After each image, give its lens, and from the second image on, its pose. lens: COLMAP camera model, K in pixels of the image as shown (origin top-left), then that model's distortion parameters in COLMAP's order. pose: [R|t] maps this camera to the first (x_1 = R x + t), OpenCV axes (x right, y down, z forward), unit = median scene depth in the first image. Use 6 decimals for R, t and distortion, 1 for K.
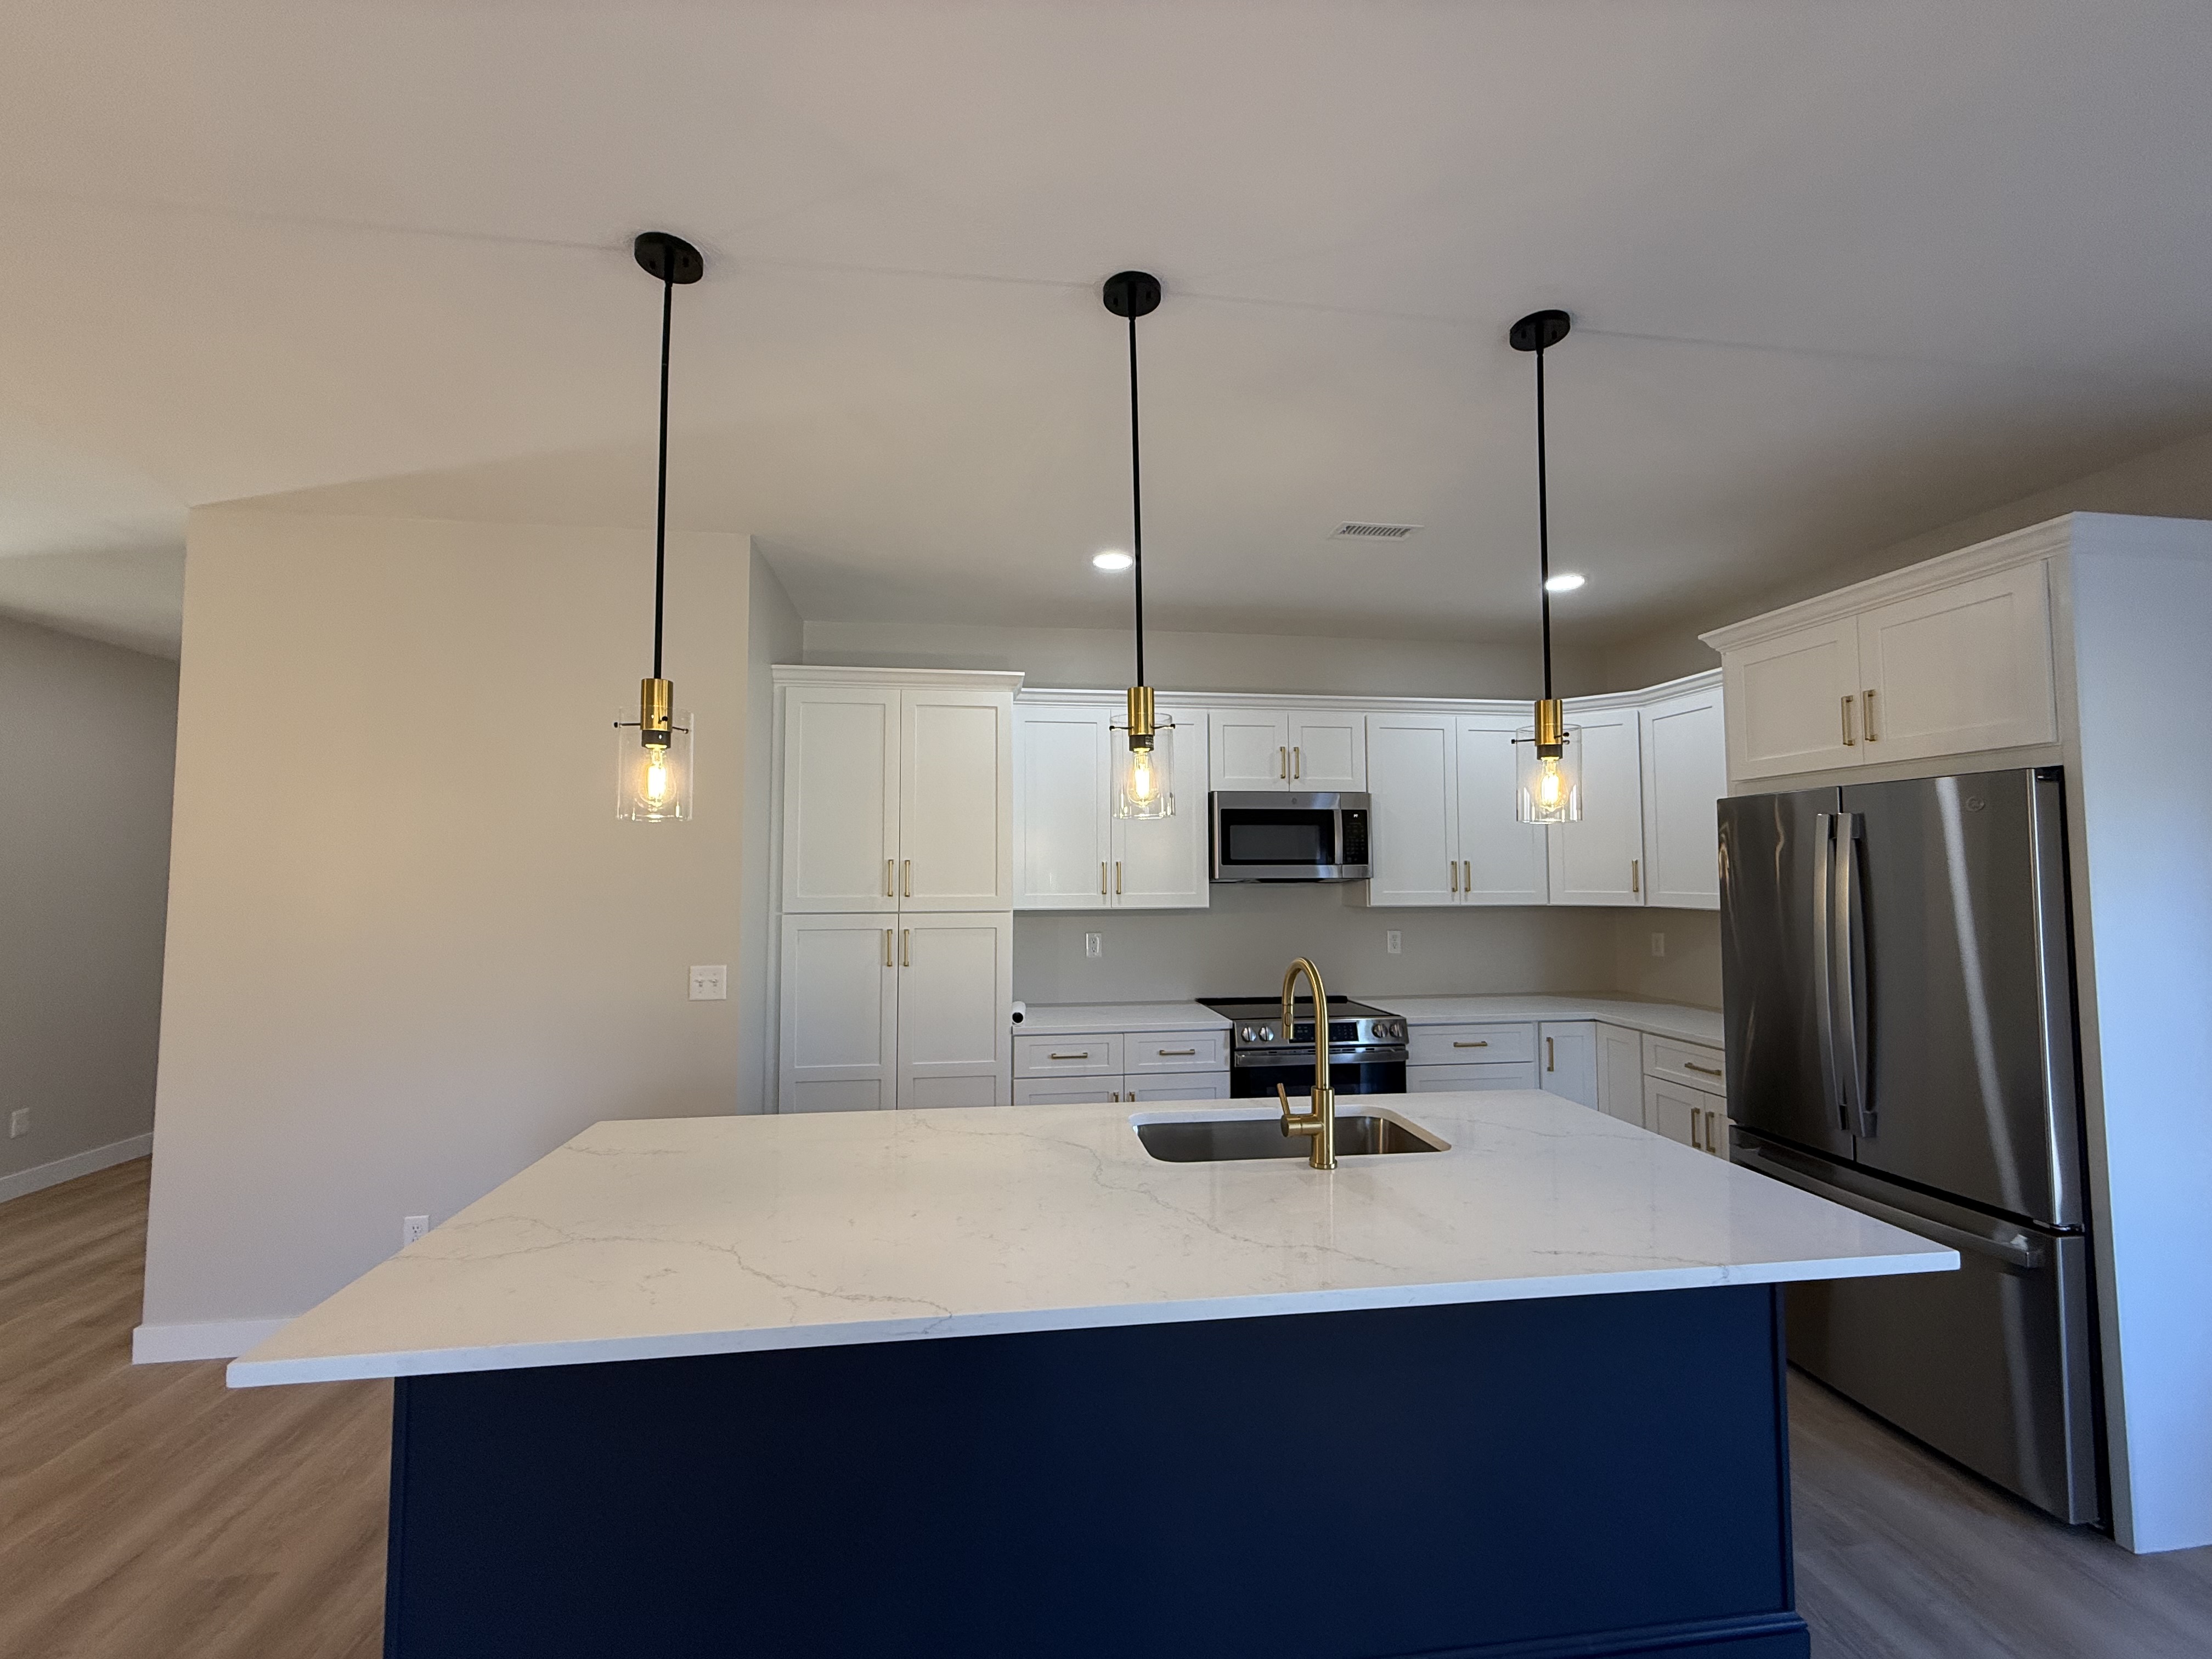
lens RADIAL K [[885.8, 0, 1107.6], [0, 885.8, 832.7], [0, 0, 1]] dist [0.000729, -0.000151]
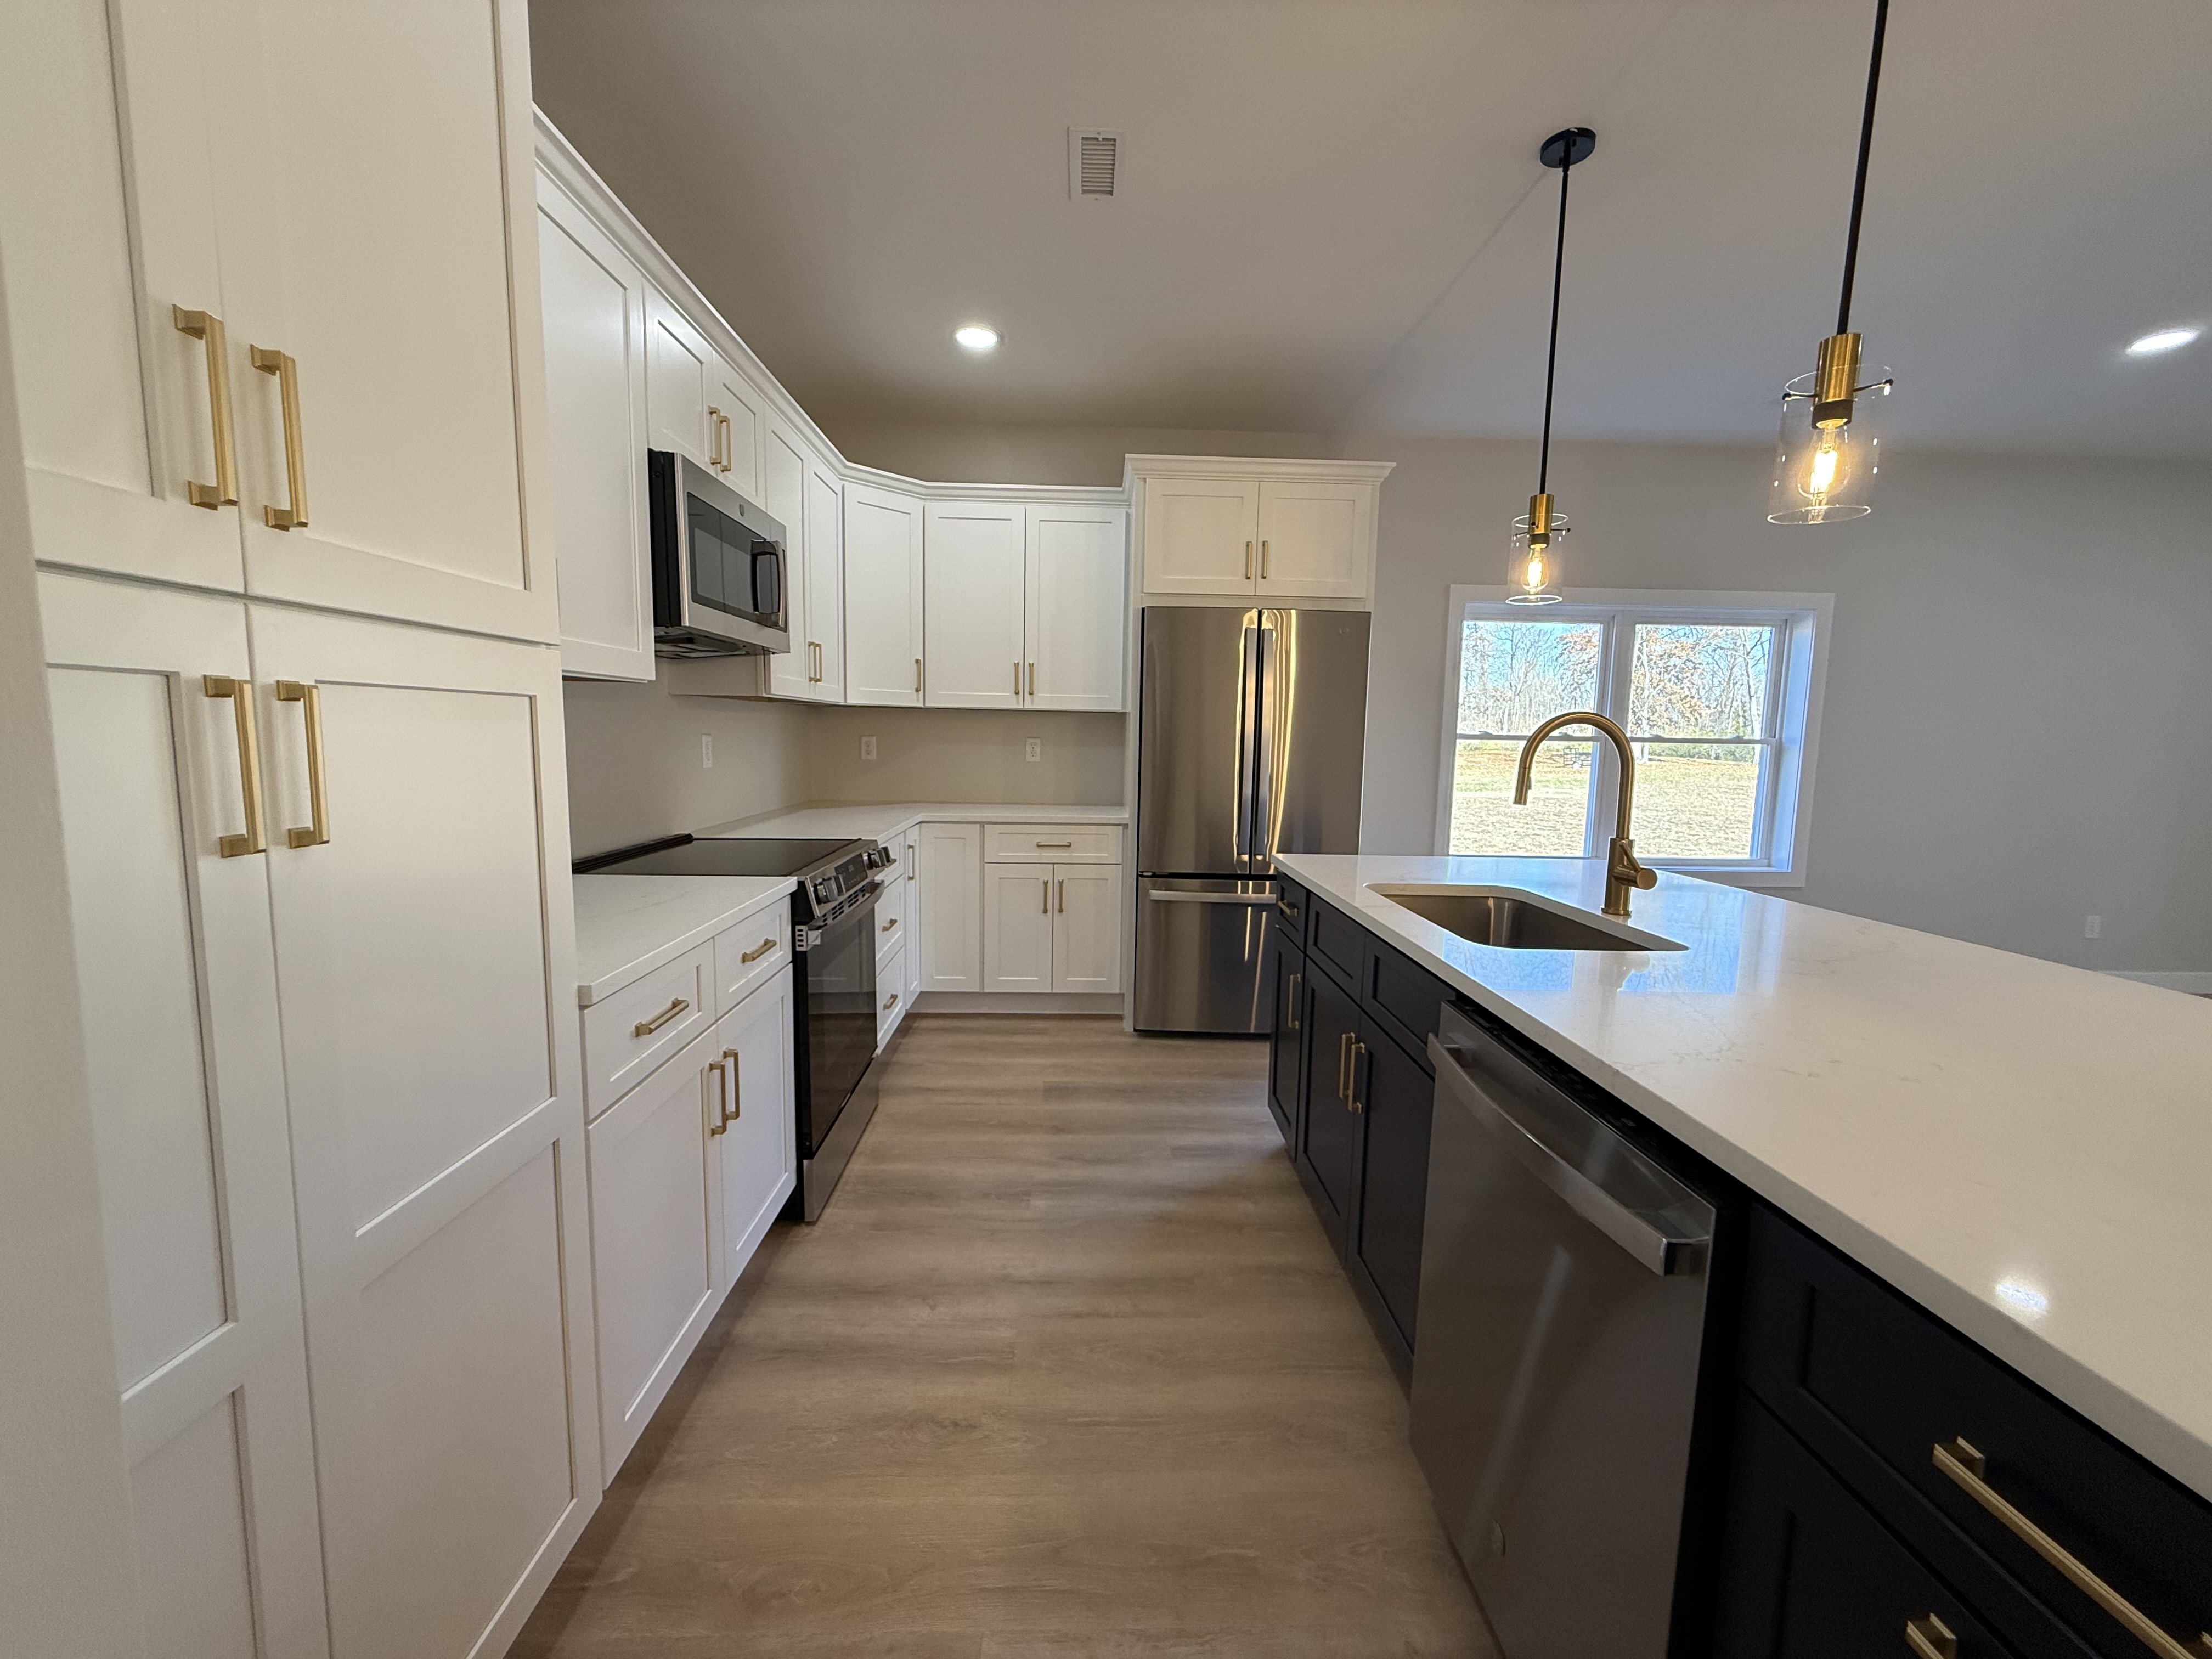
lens RADIAL K [[885.8, 0, 1107.6], [0, 885.8, 826.9], [0, 0, 1]] dist [0.000729, -0.000151]
pose [[0.107709, -0.101191, 0.989019, -0.453348], [-0.062292, 0.992165, 0.108297, 0.115044], [-0.992229, -0.073273, 0.100561, 0.811871]]
